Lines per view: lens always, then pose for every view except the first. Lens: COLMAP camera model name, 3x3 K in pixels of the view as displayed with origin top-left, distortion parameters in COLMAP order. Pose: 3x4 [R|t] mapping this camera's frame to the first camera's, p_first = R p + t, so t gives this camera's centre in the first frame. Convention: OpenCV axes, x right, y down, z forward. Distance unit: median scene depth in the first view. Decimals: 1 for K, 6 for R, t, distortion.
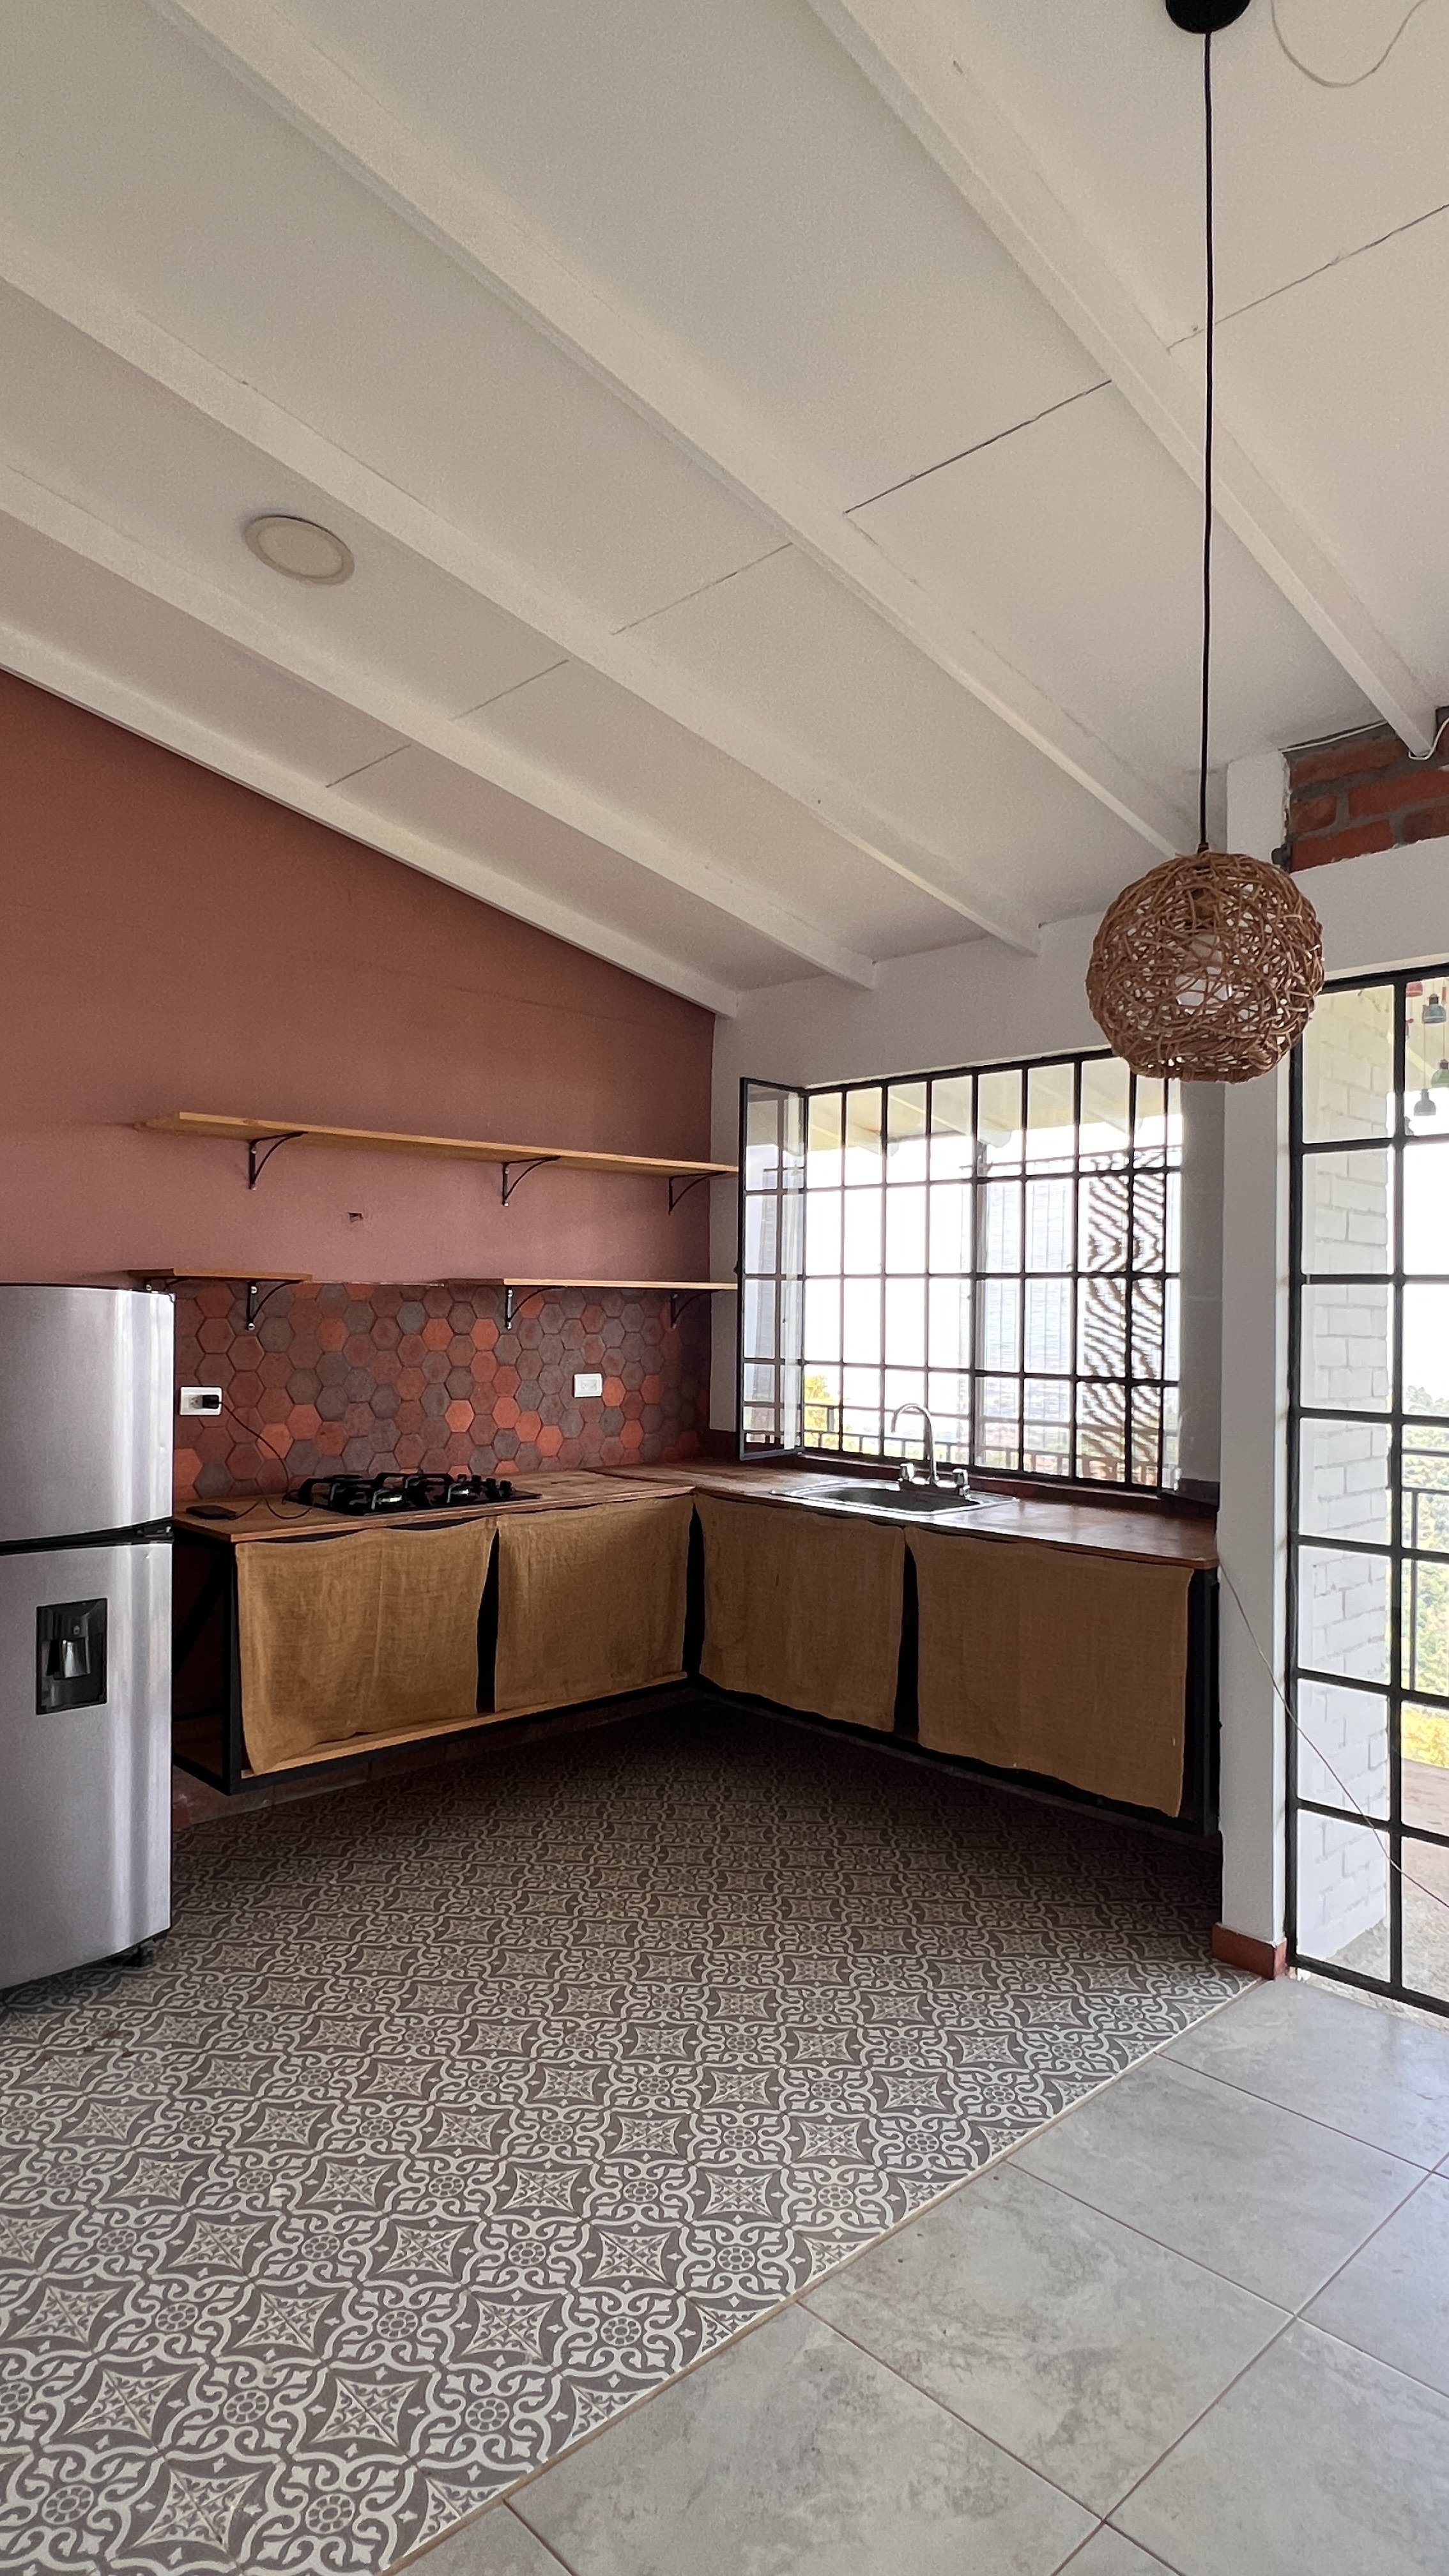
lens RADIAL K [[1441.3, 0, 729.9], [0, 1441.3, 1280.3], [0, 0, 1]] dist [0.000017, 0.000779]
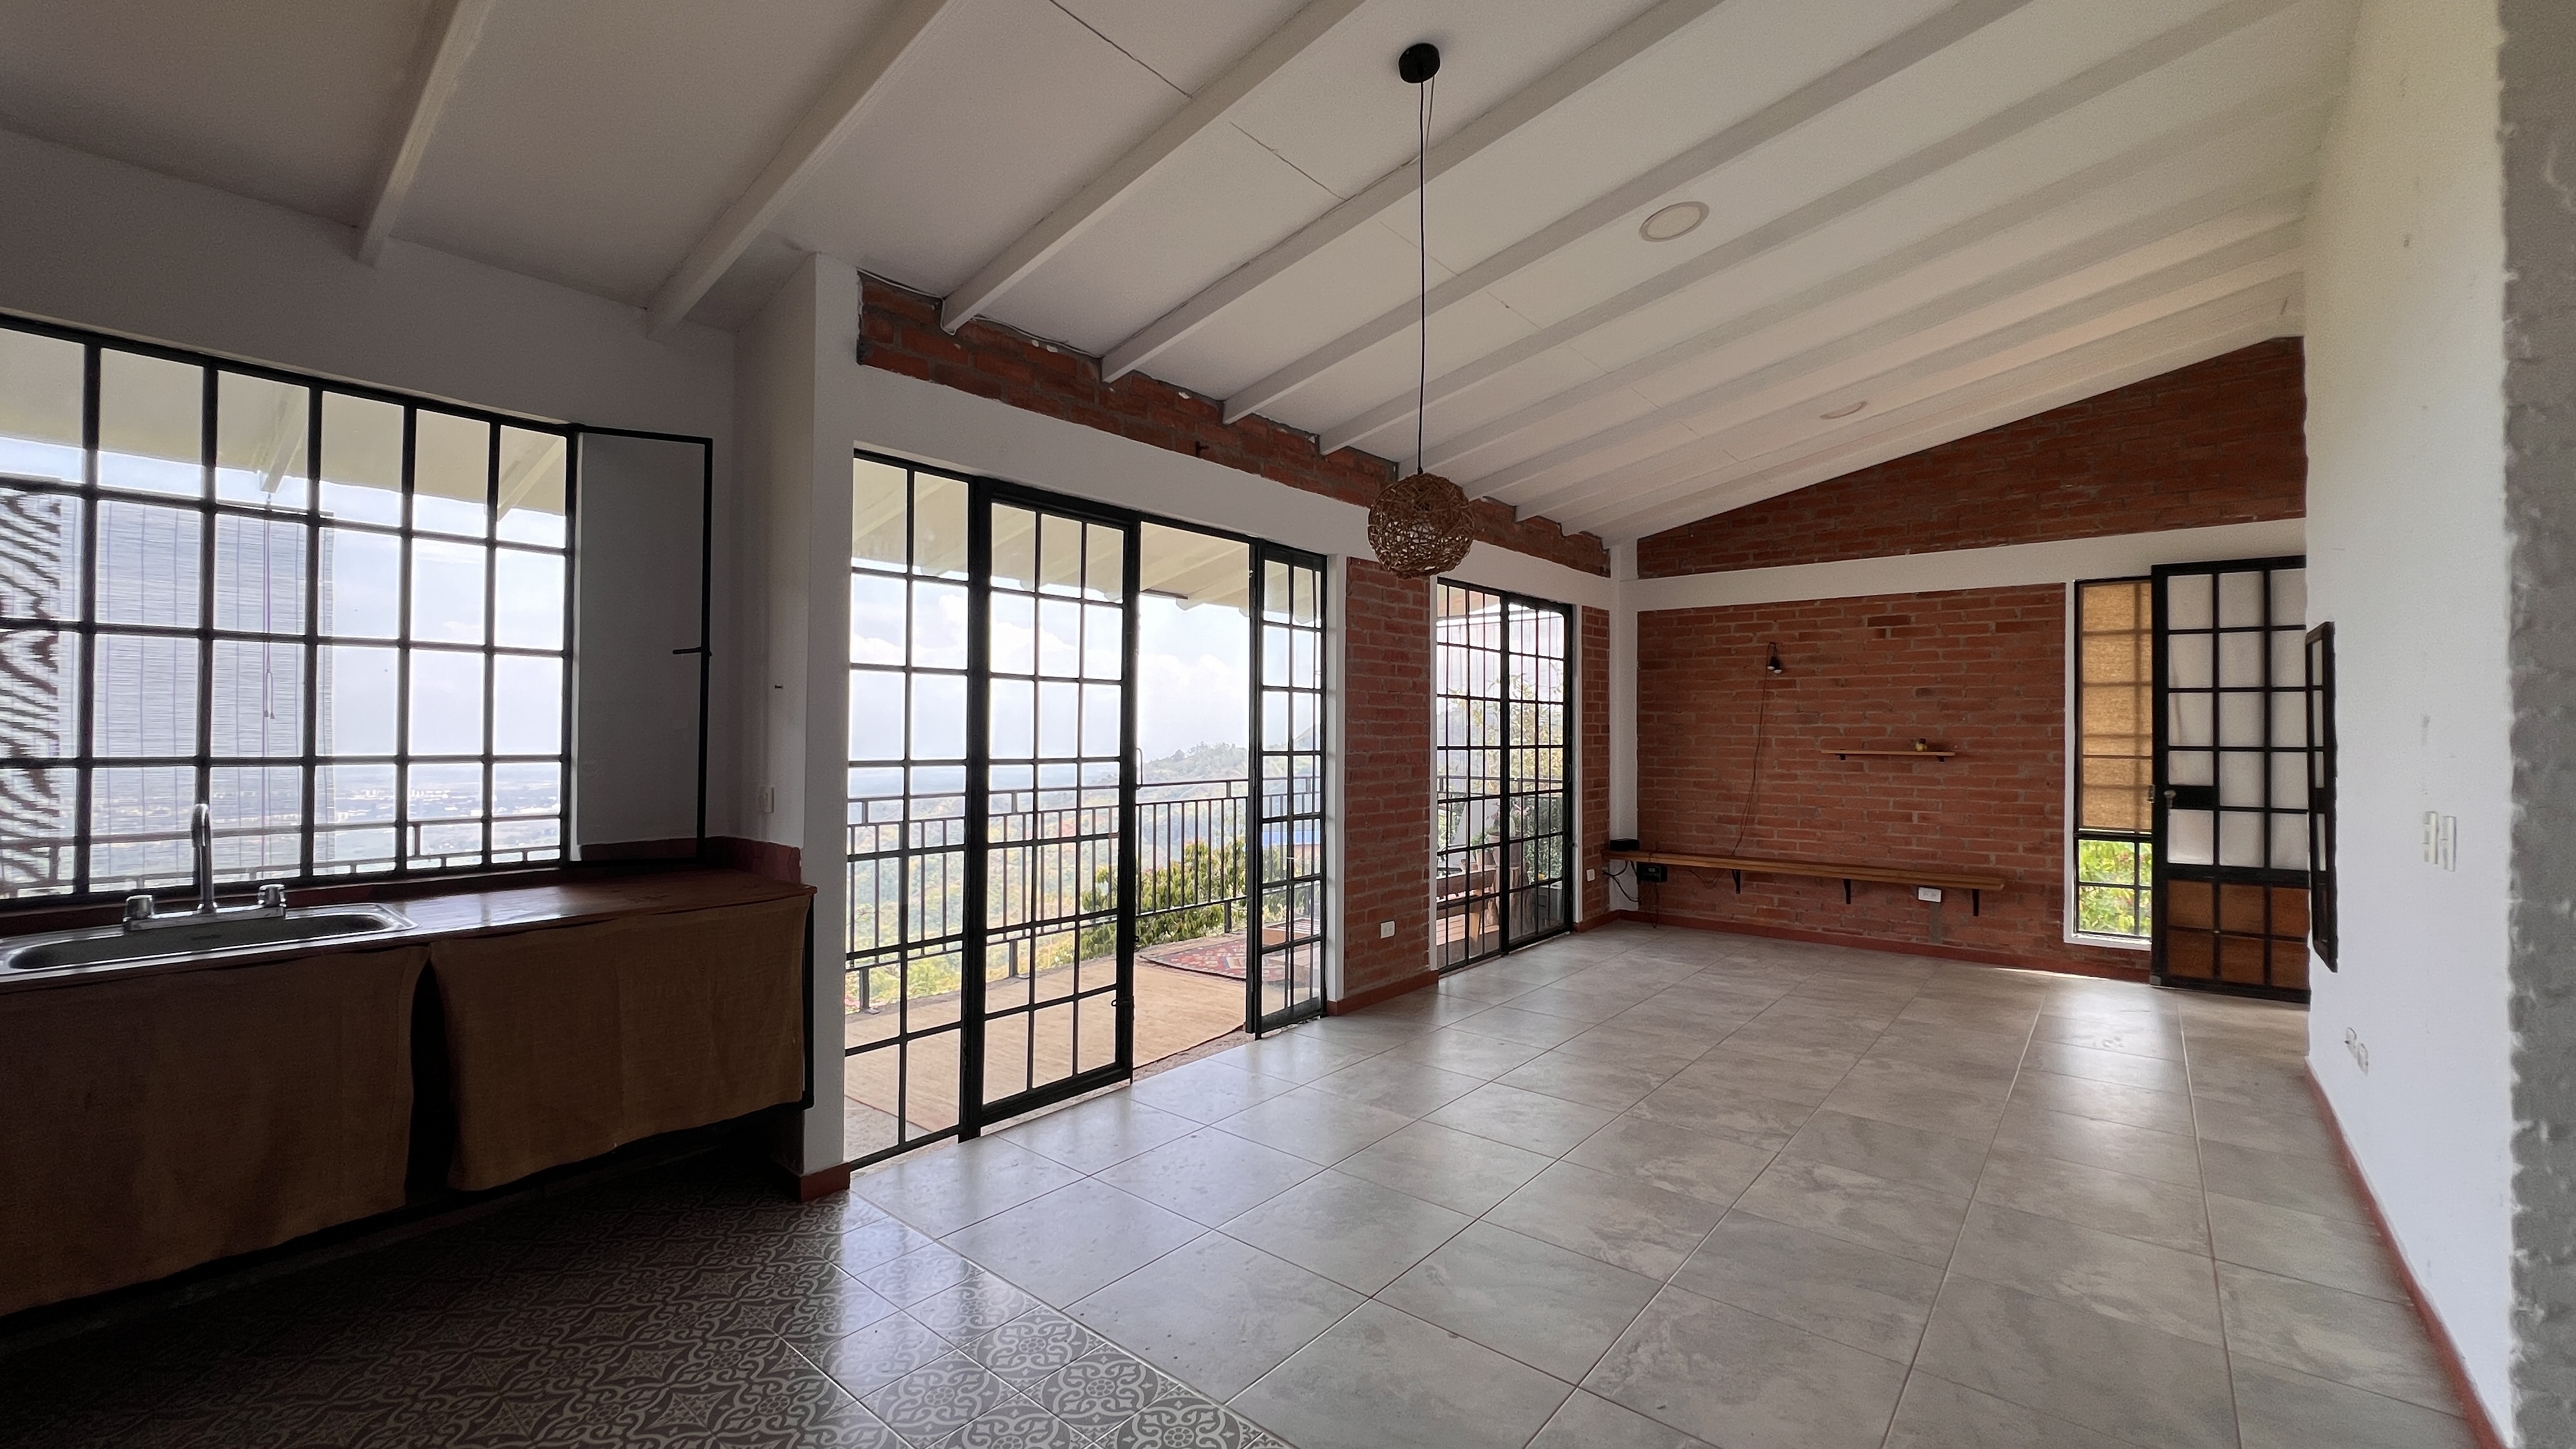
lens RADIAL K [[1023.6, 0, 1283.9], [0, 1023.6, 722.2], [0, 0, 1]] dist [-0.000611, 0.000049]
pose [[-0.115118, -0.003206, 0.993347, -0.499133], [-0.022952, 0.999736, 0.000567, 0.034936], [-0.993087, -0.022734, -0.115161, 0.583234]]
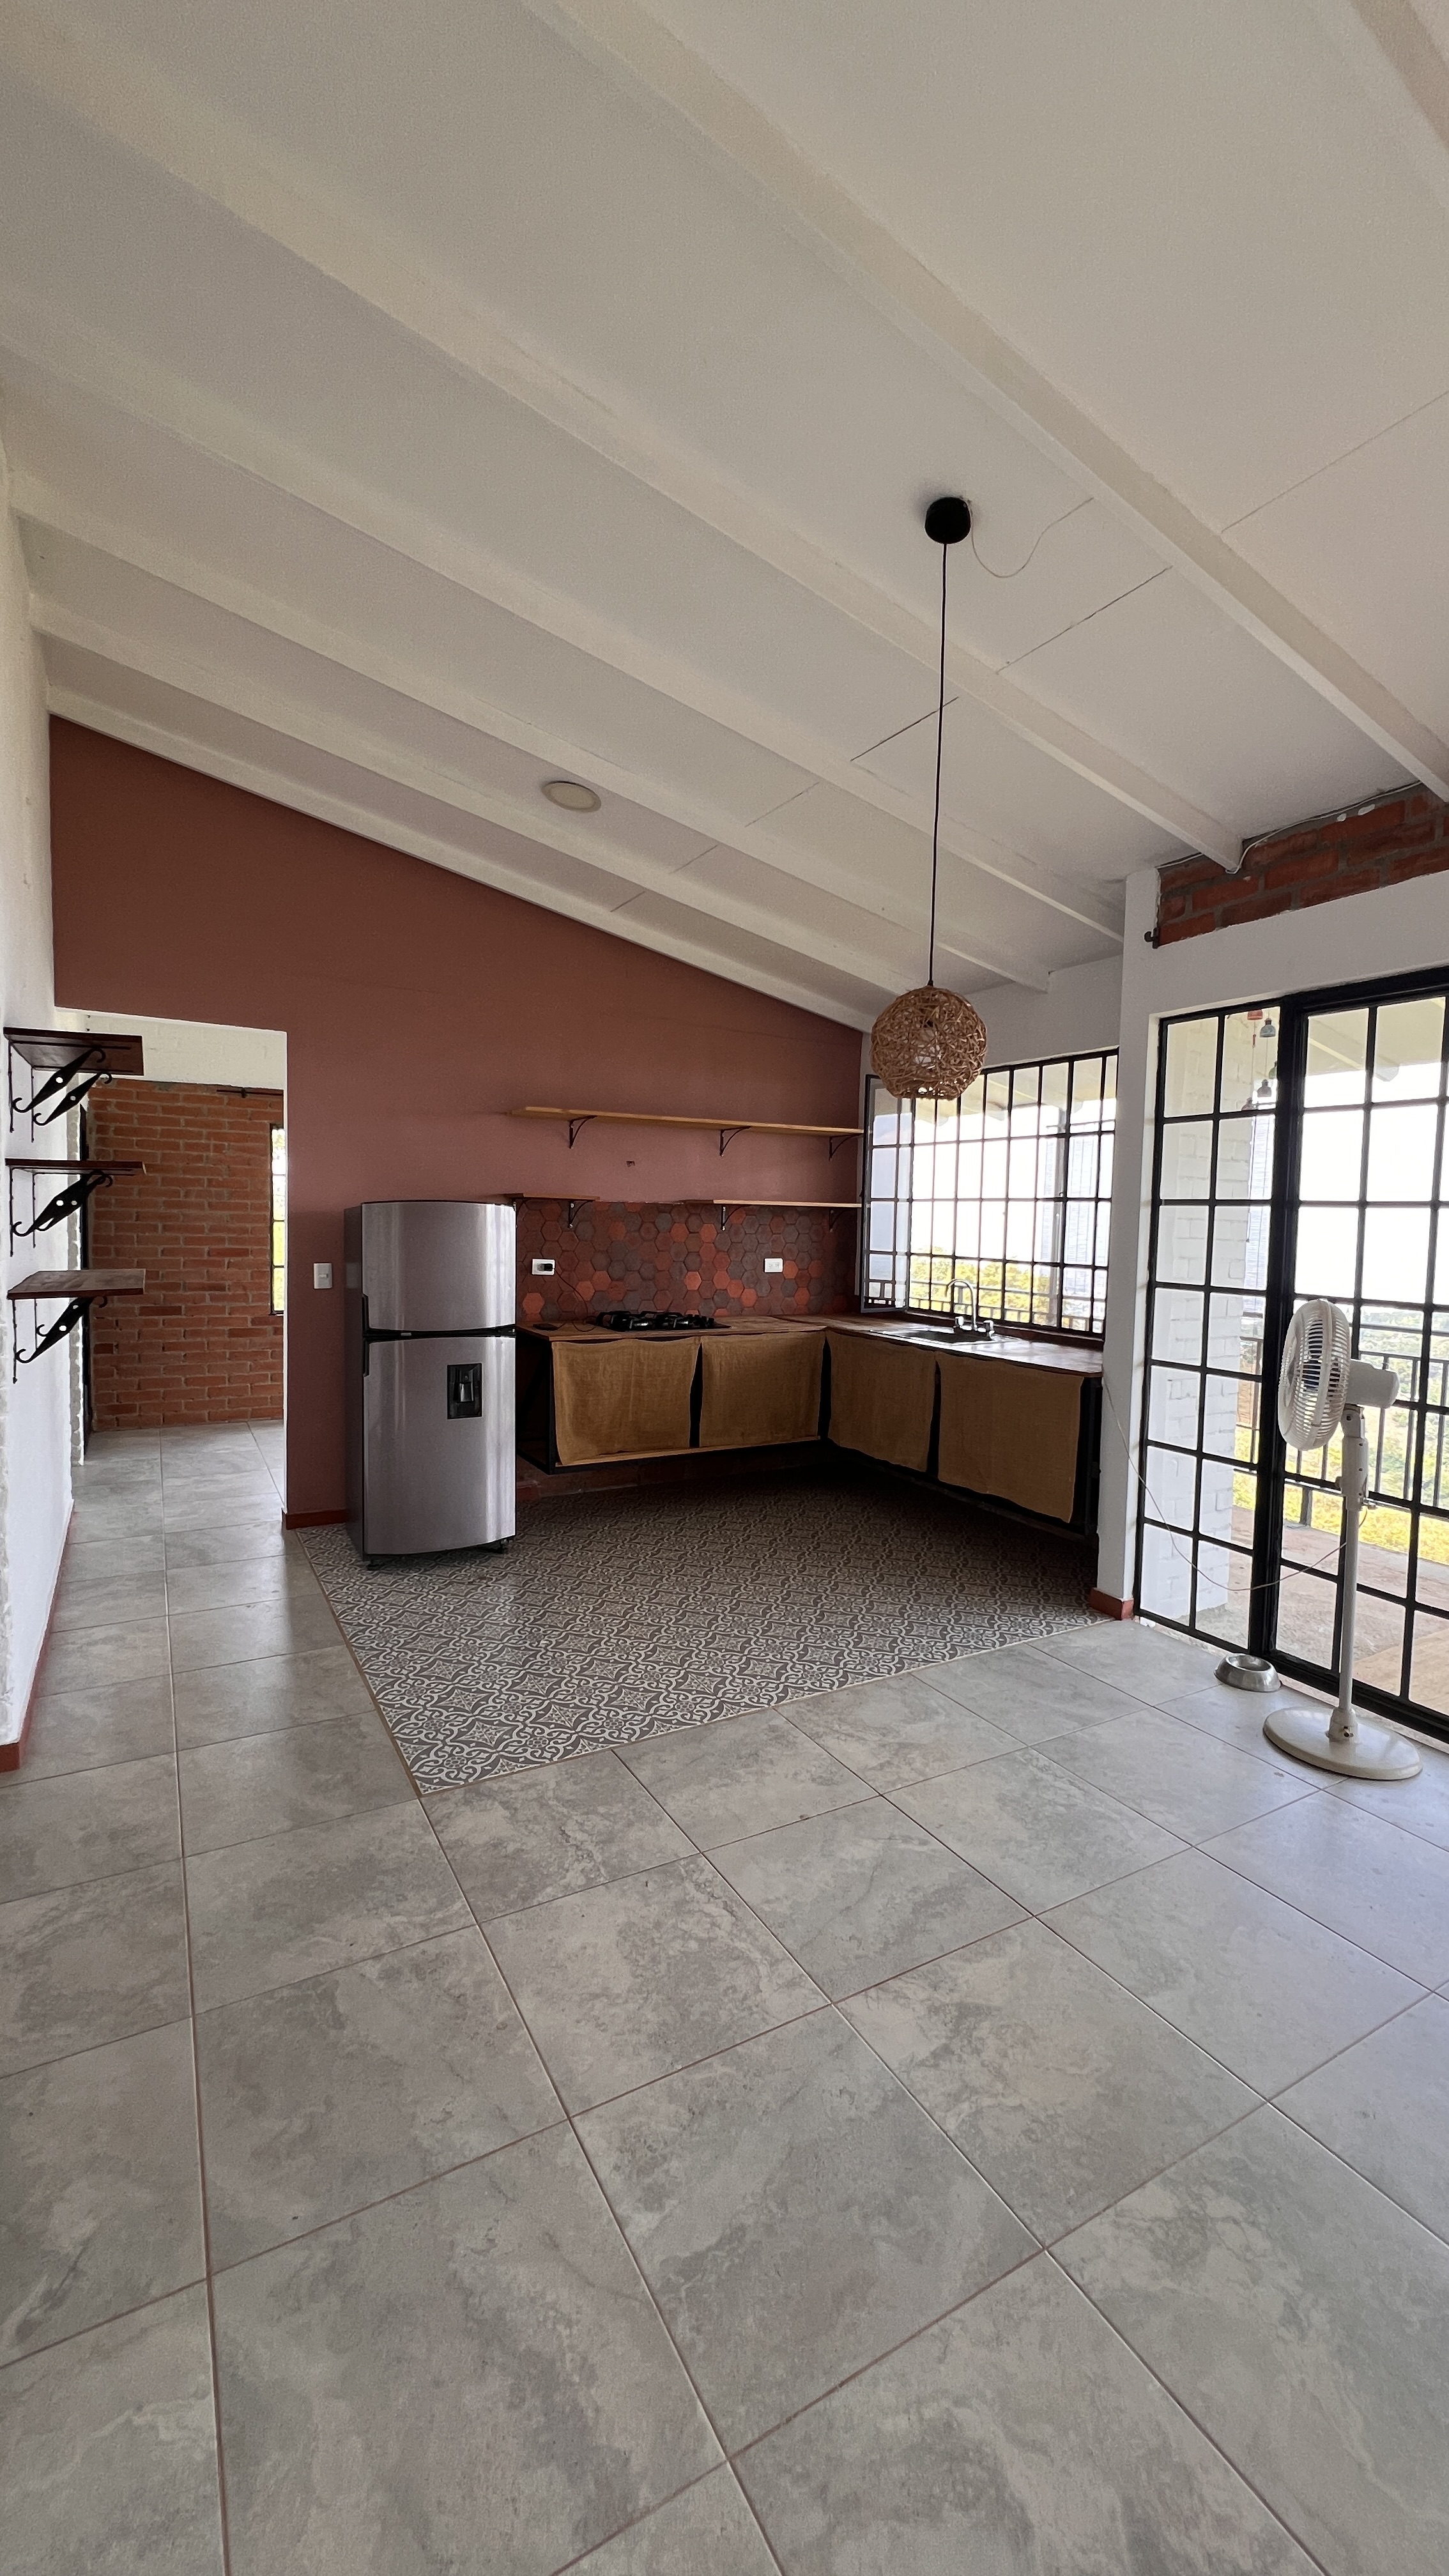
lens RADIAL K [[1040.4, 0, 733.3], [0, 1040.4, 1278.5], [0, 0, 1]] dist [0.002903, 0.000284]
pose [[0.971012, 0.023953, -0.237827, 0.176484], [-0.006776, 0.997325, 0.072783, 0.002295], [0.238934, -0.069061, 0.968577, -0.207463]]
